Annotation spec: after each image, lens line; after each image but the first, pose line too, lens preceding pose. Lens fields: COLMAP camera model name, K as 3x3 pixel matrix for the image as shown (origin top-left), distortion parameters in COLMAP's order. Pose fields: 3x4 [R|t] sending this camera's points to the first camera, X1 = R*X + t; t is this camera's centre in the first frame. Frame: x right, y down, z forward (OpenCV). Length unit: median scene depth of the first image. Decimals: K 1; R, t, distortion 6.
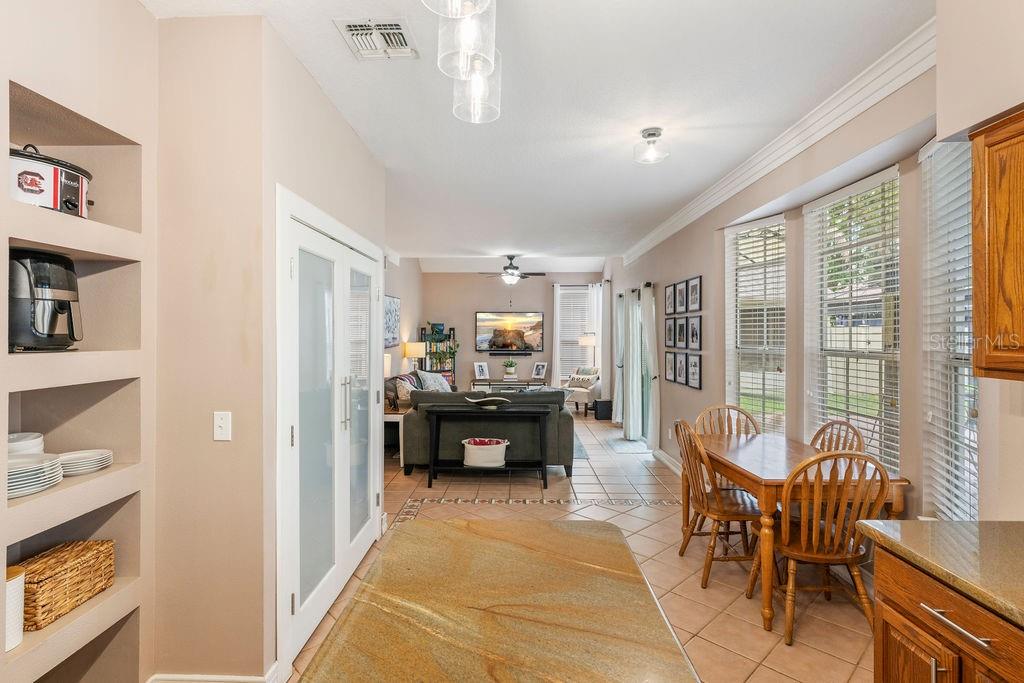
lens RADIAL K [[521.3, 0, 511.8], [0, 521.3, 339.8], [0, 0, 1]] dist [-0.000942, 0.000414]
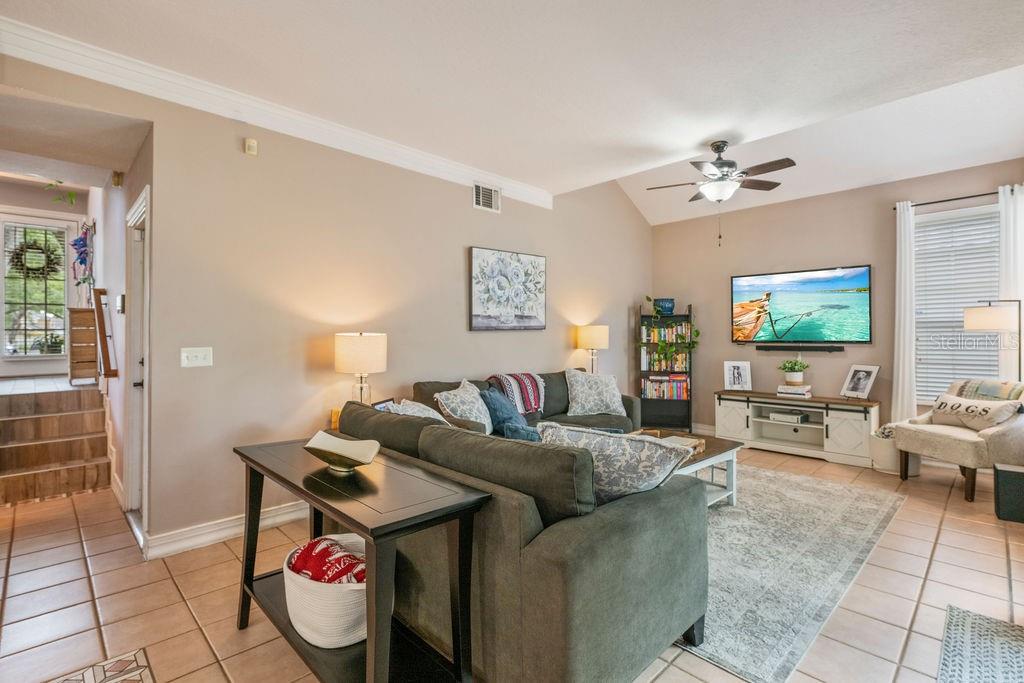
lens RADIAL K [[483.2, 0, 514.7], [0, 483.2, 337.8], [0, 0, 1]] dist [0.009856, -0.000380]
pose [[0.710491, -0.000591, -0.703706, 0.147740], [-0.004793, 0.999972, -0.005679, 0.021333], [0.703690, 0.007408, 0.710468, 0.440272]]
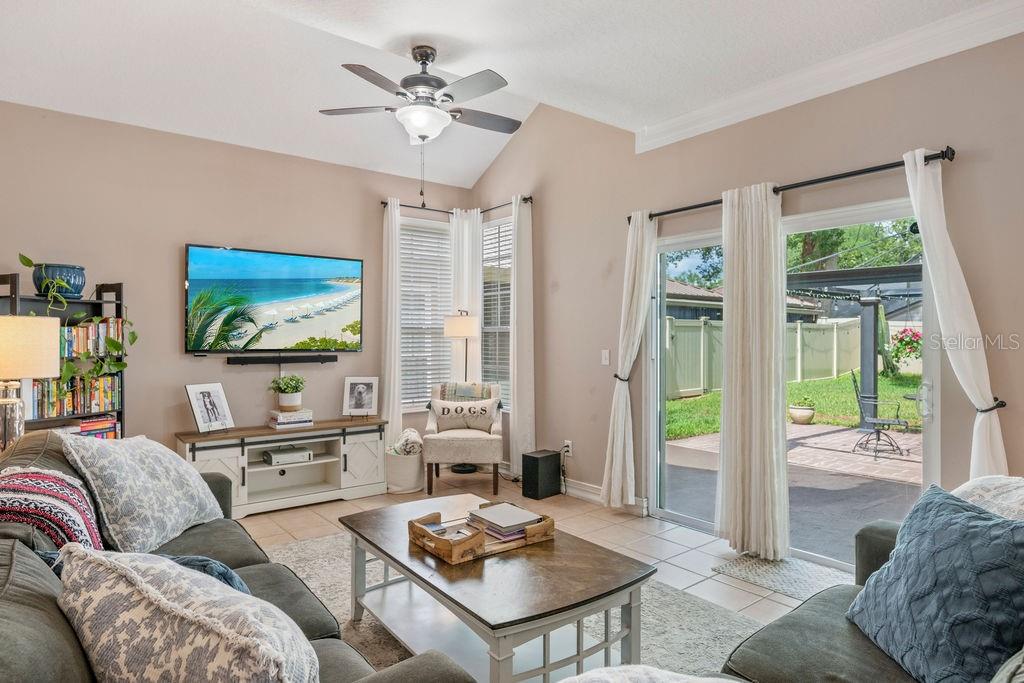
lens RADIAL K [[583.3, 0, 511.7], [0, 583.3, 342.7], [0, 0, 1]] dist [-0.003273, 0.006154]
pose [[0.780158, -0.004314, 0.625567, -0.148979], [0.007397, 0.999970, -0.002329, 0.017475], [-0.625539, 0.006445, 0.780167, 0.557634]]
